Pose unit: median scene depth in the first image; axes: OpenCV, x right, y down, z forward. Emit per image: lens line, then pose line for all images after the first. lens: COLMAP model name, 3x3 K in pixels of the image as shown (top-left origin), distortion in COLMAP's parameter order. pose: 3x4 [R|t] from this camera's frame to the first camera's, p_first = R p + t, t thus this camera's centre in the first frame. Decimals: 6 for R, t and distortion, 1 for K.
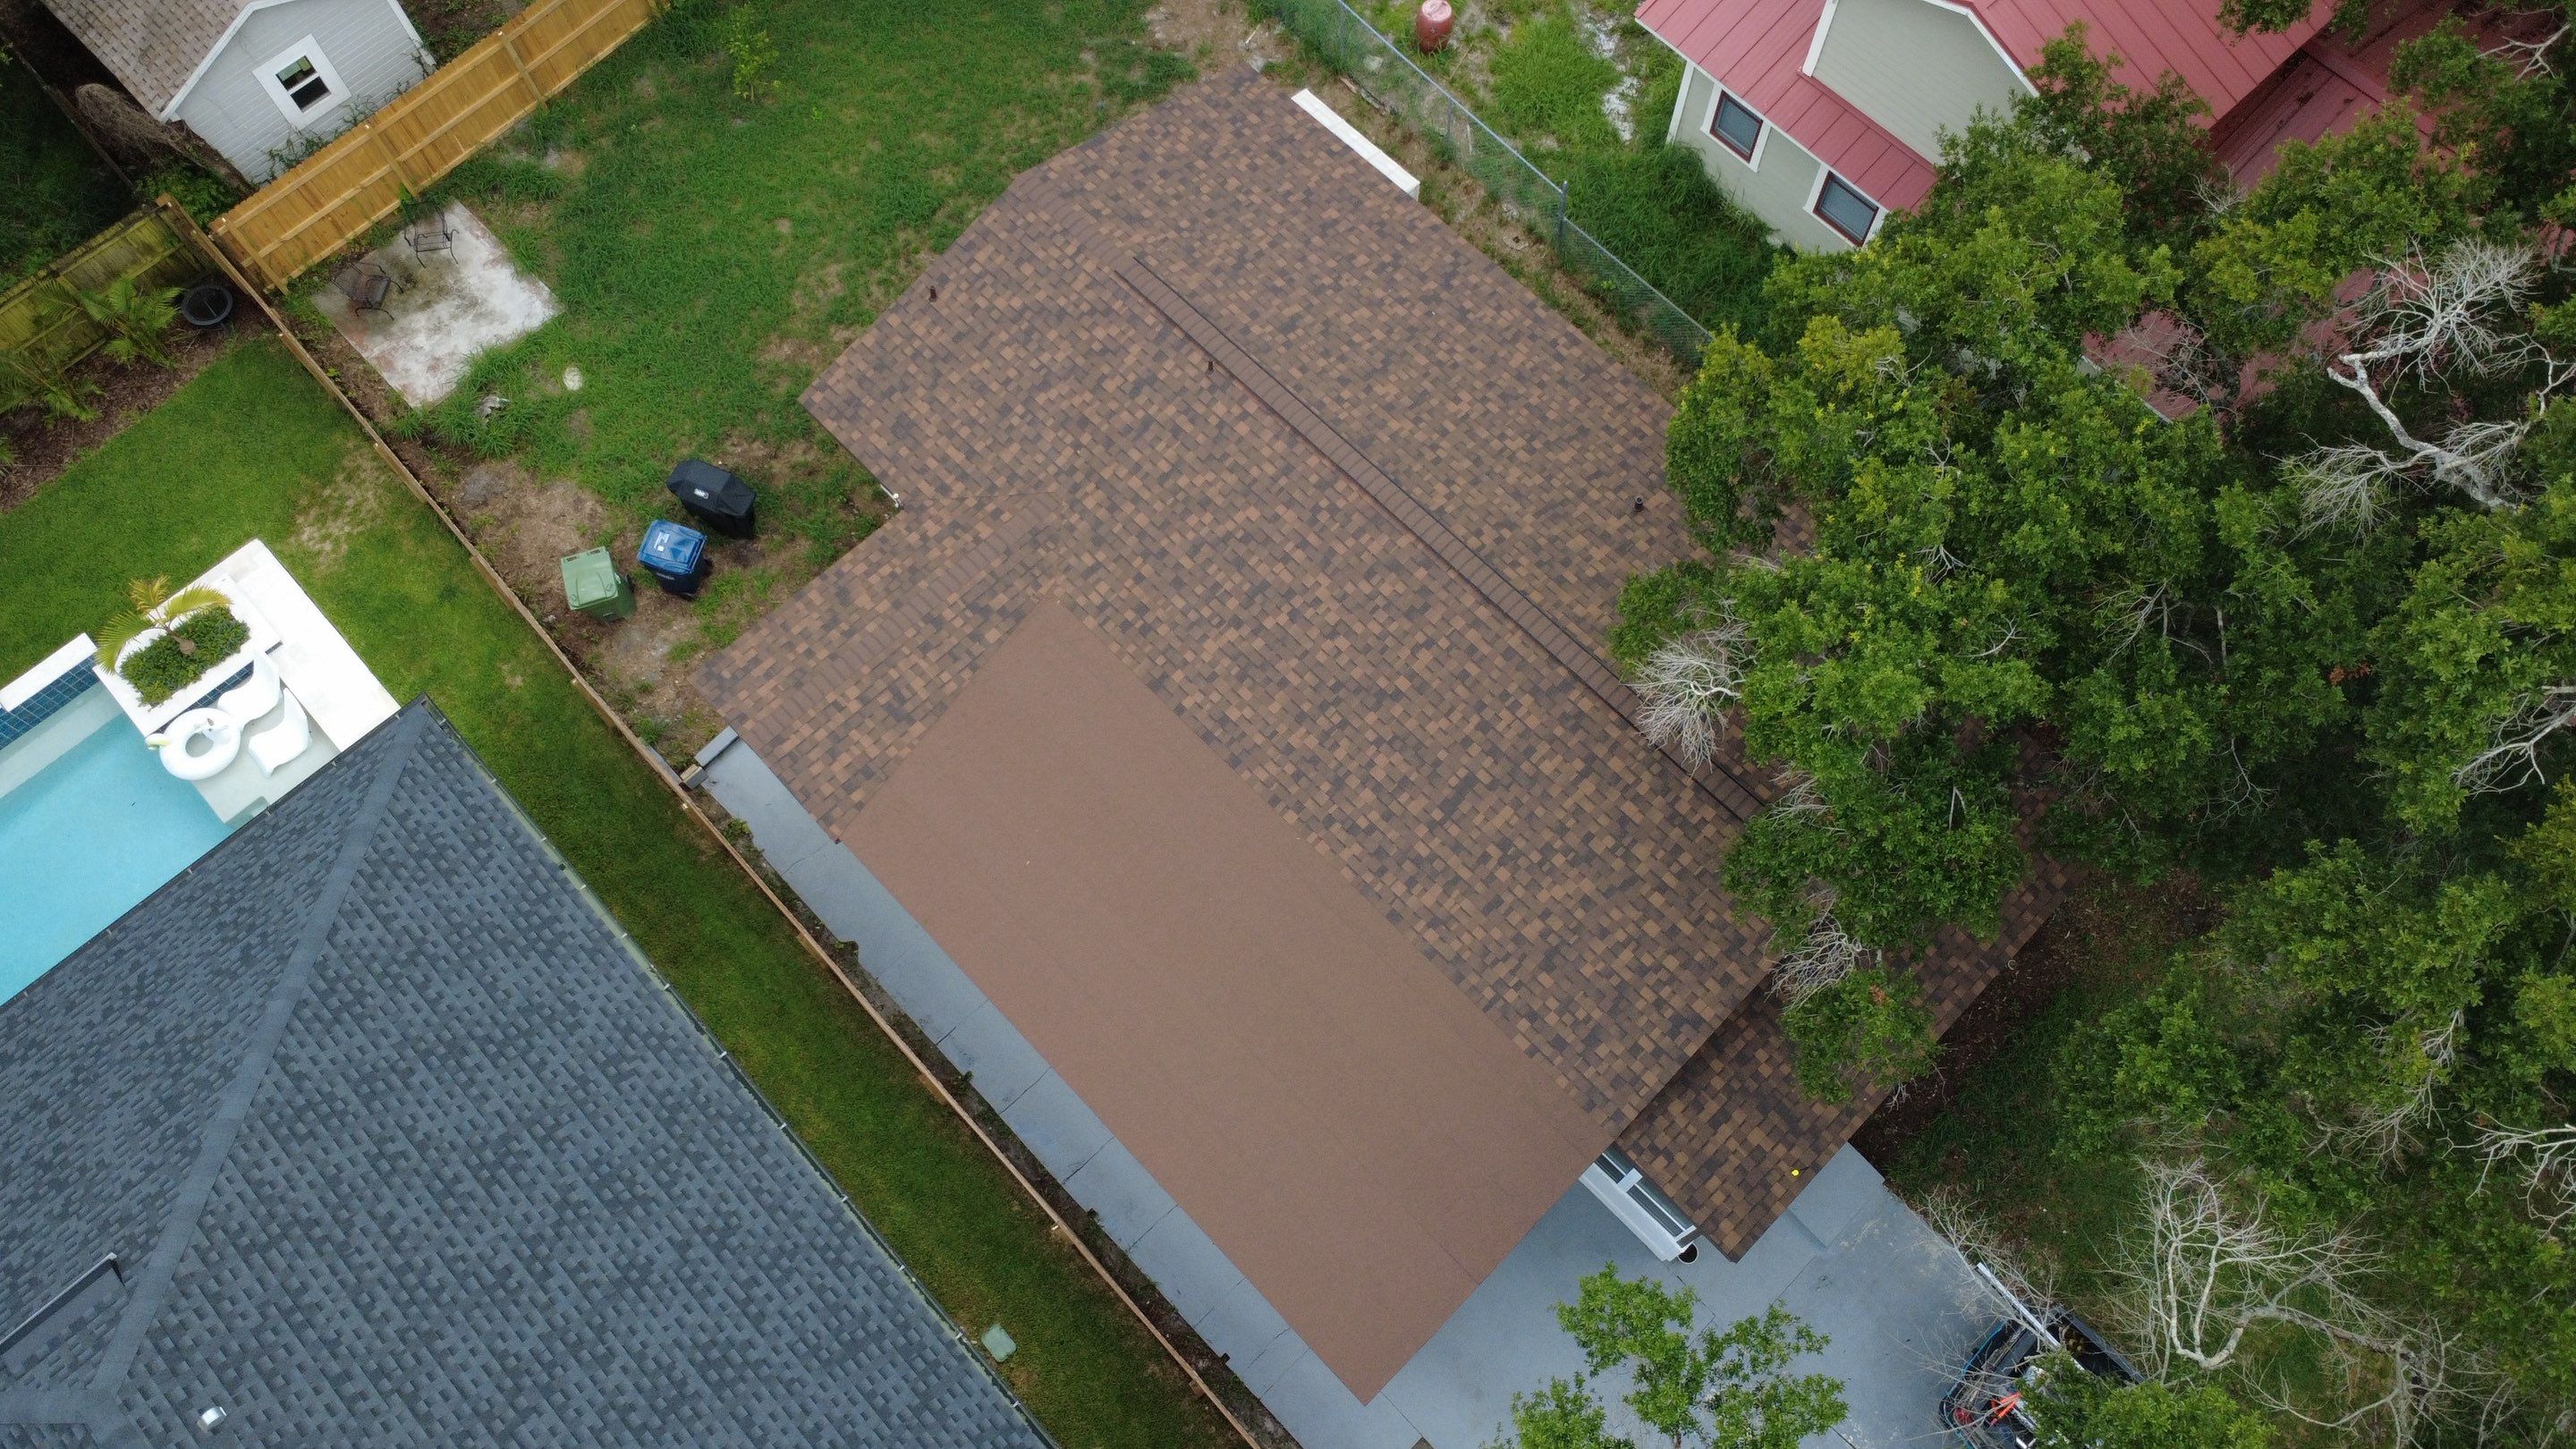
lens RADIAL K [[1877.1, 0, 1285.9], [0, 1877.1, 721.8], [0, 0, 1]] dist [-0.001347, 0.005154]
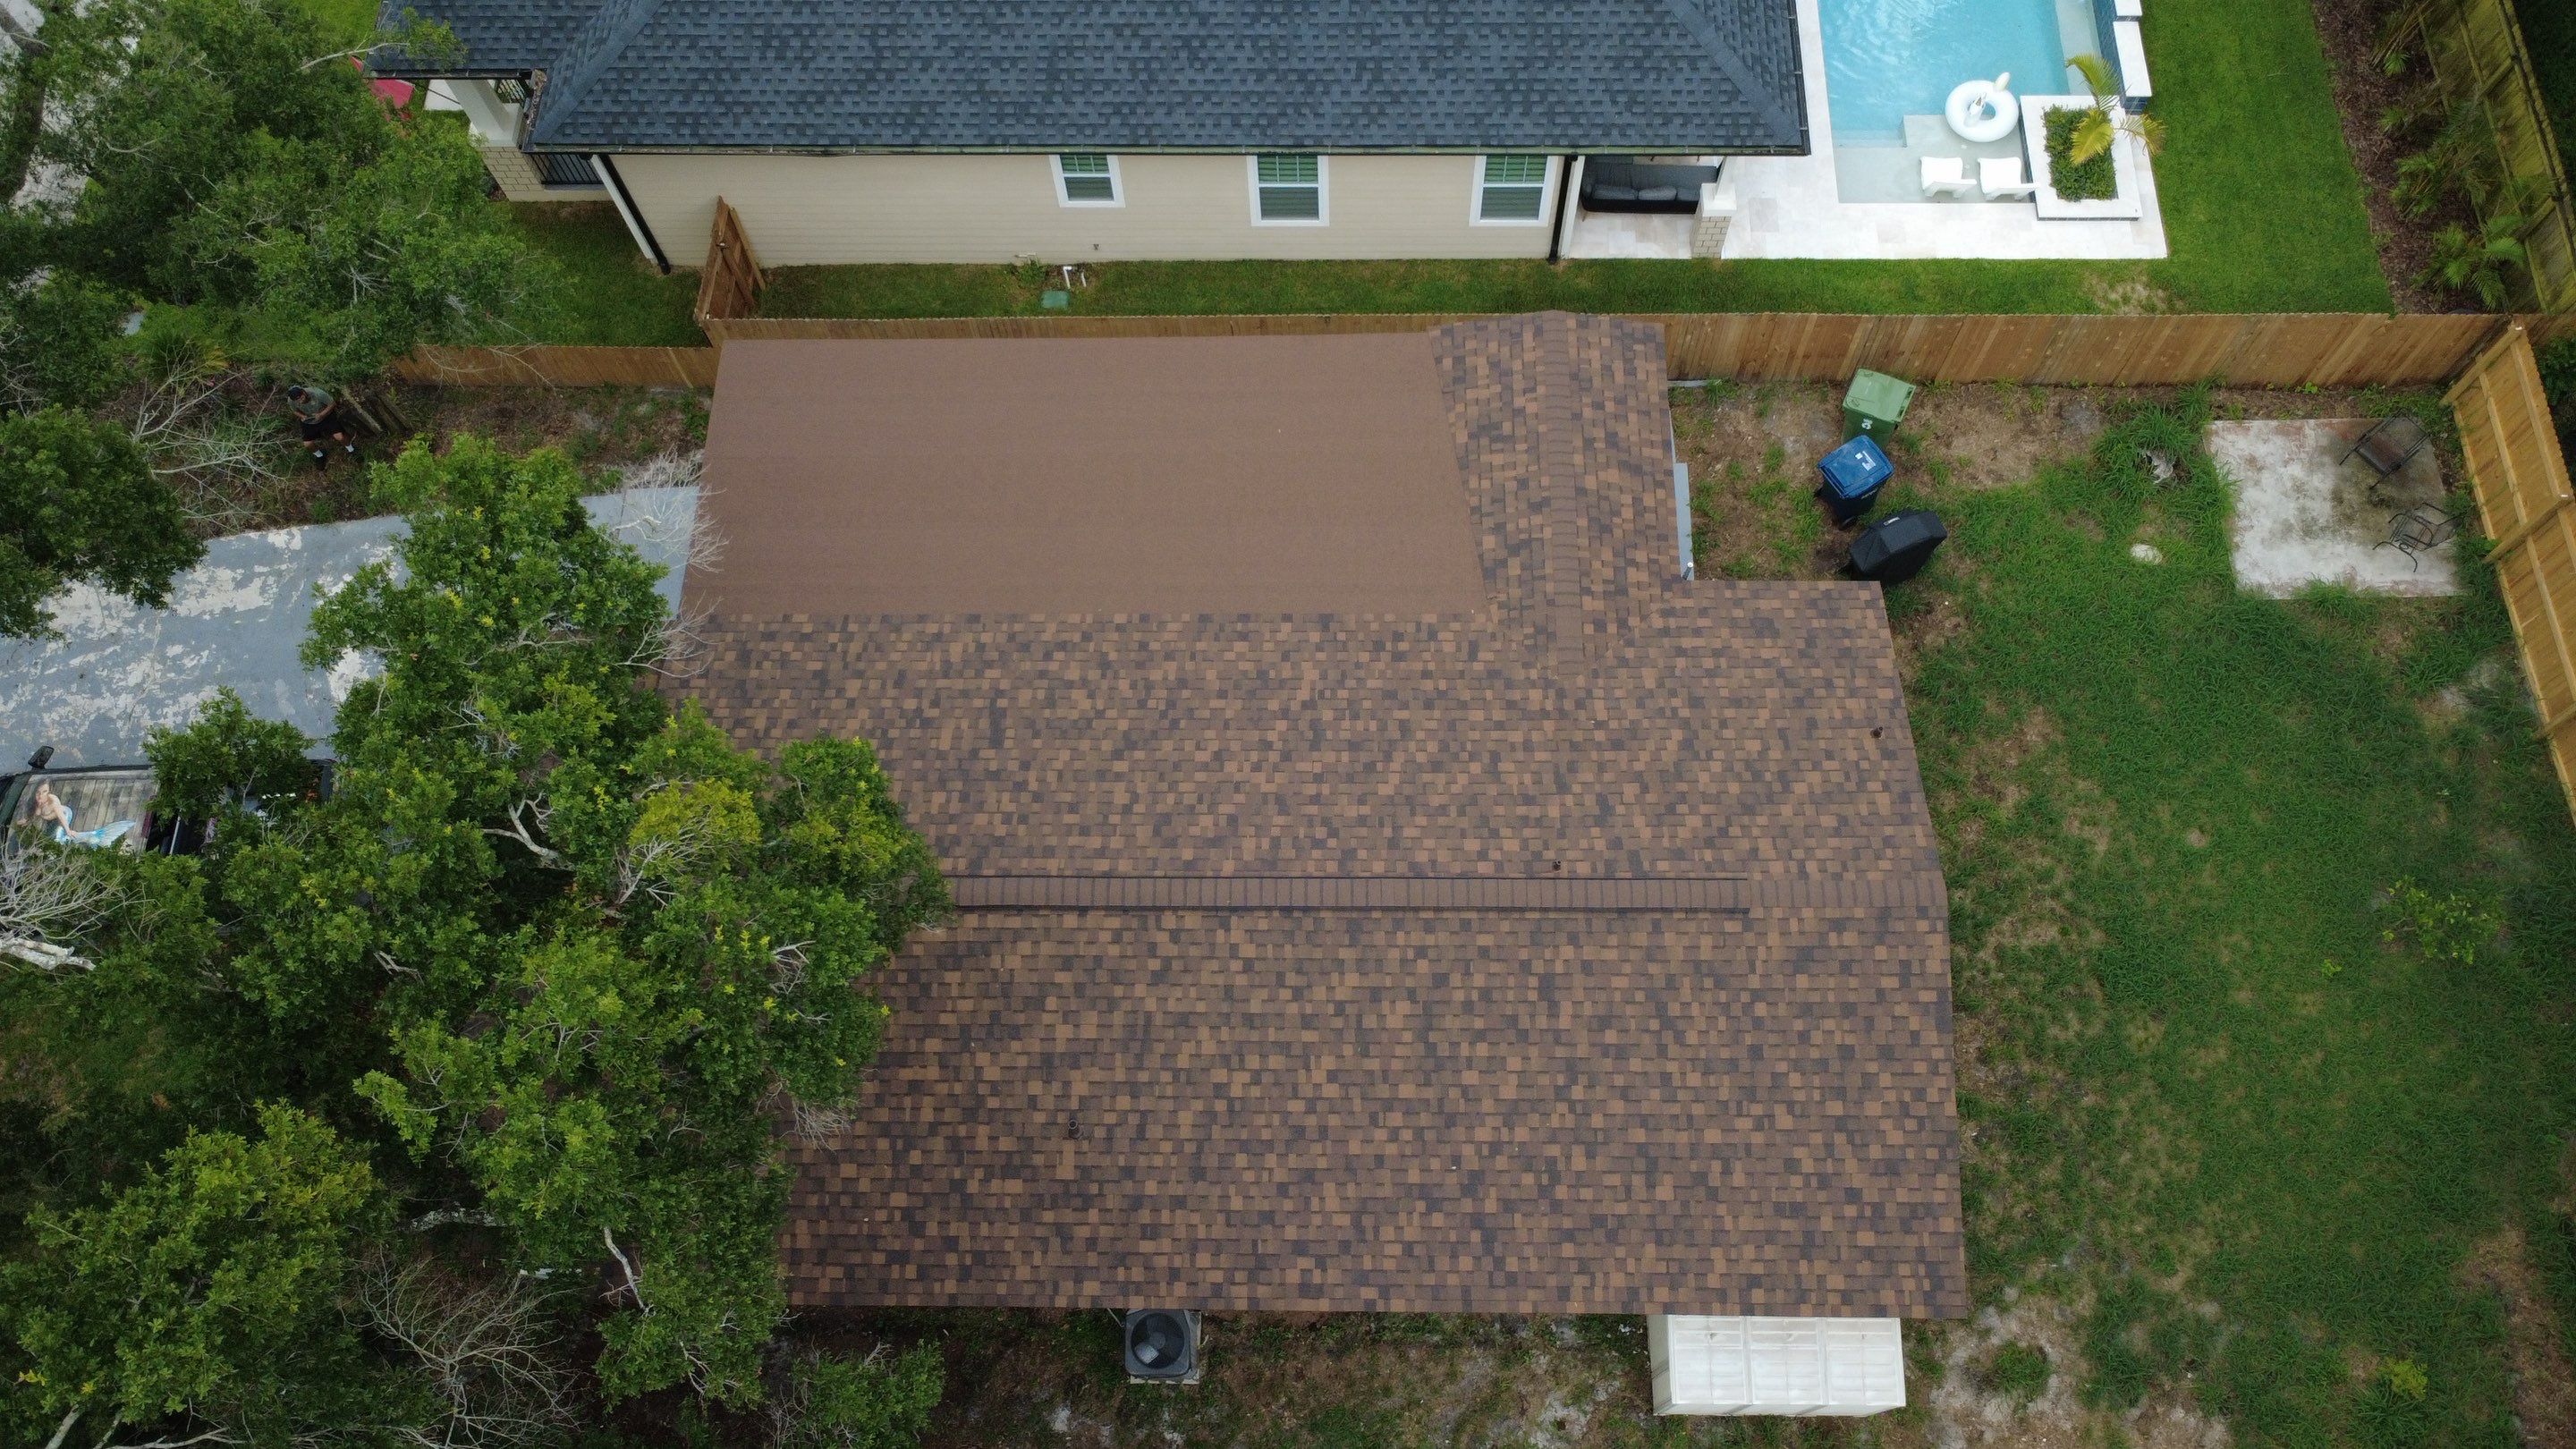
lens RADIAL K [[1877.1, 0, 1283.9], [0, 1877.1, 721.8], [0, 0, 1]] dist [-0.001347, 0.005154]
pose [[-0.706765, 0.663748, -0.244789, 0.206833], [-0.636447, -0.445472, 0.629675, -0.611245], [0.308899, 0.600827, 0.737284, 0.323042]]
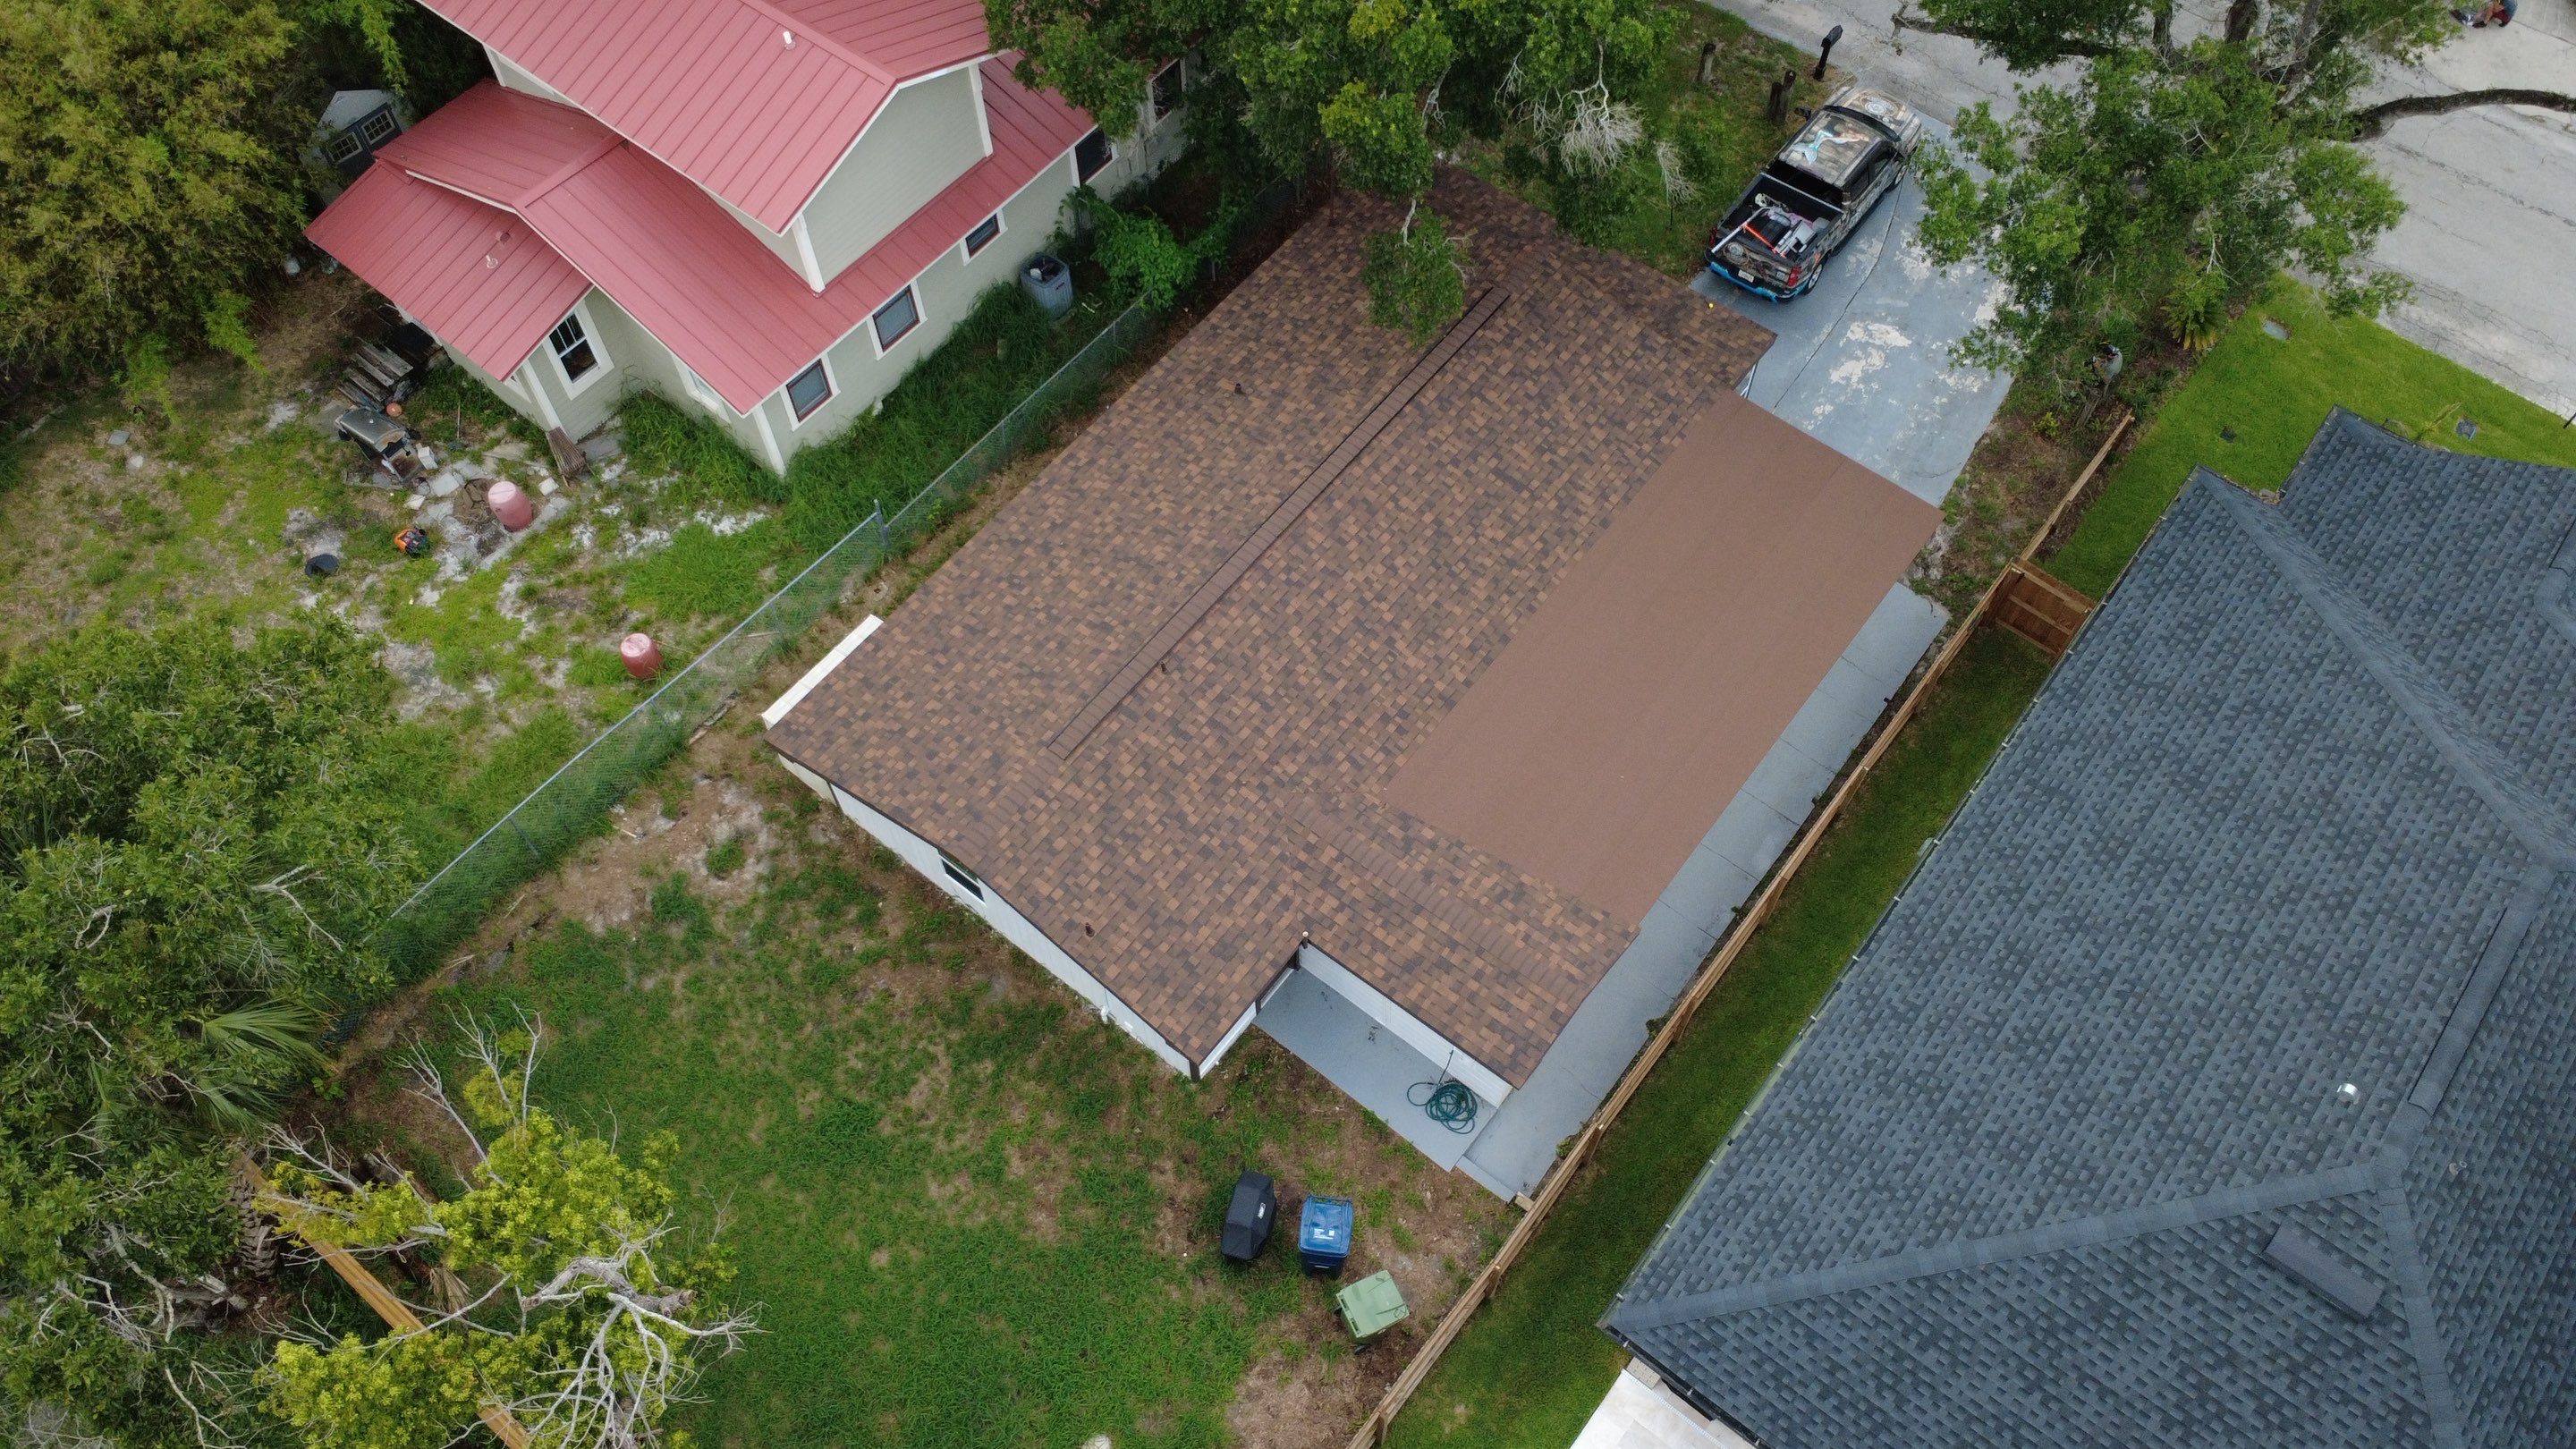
lens RADIAL K [[1877.1, 0, 1283.2], [0, 1877.1, 720.8], [0, 0, 1]] dist [-0.001347, 0.005154]
pose [[-0.135833, -0.846746, 0.514365, -0.658894], [0.917393, 0.088535, 0.388010, -0.561553], [-0.374086, 0.524579, 0.764772, 0.139226]]
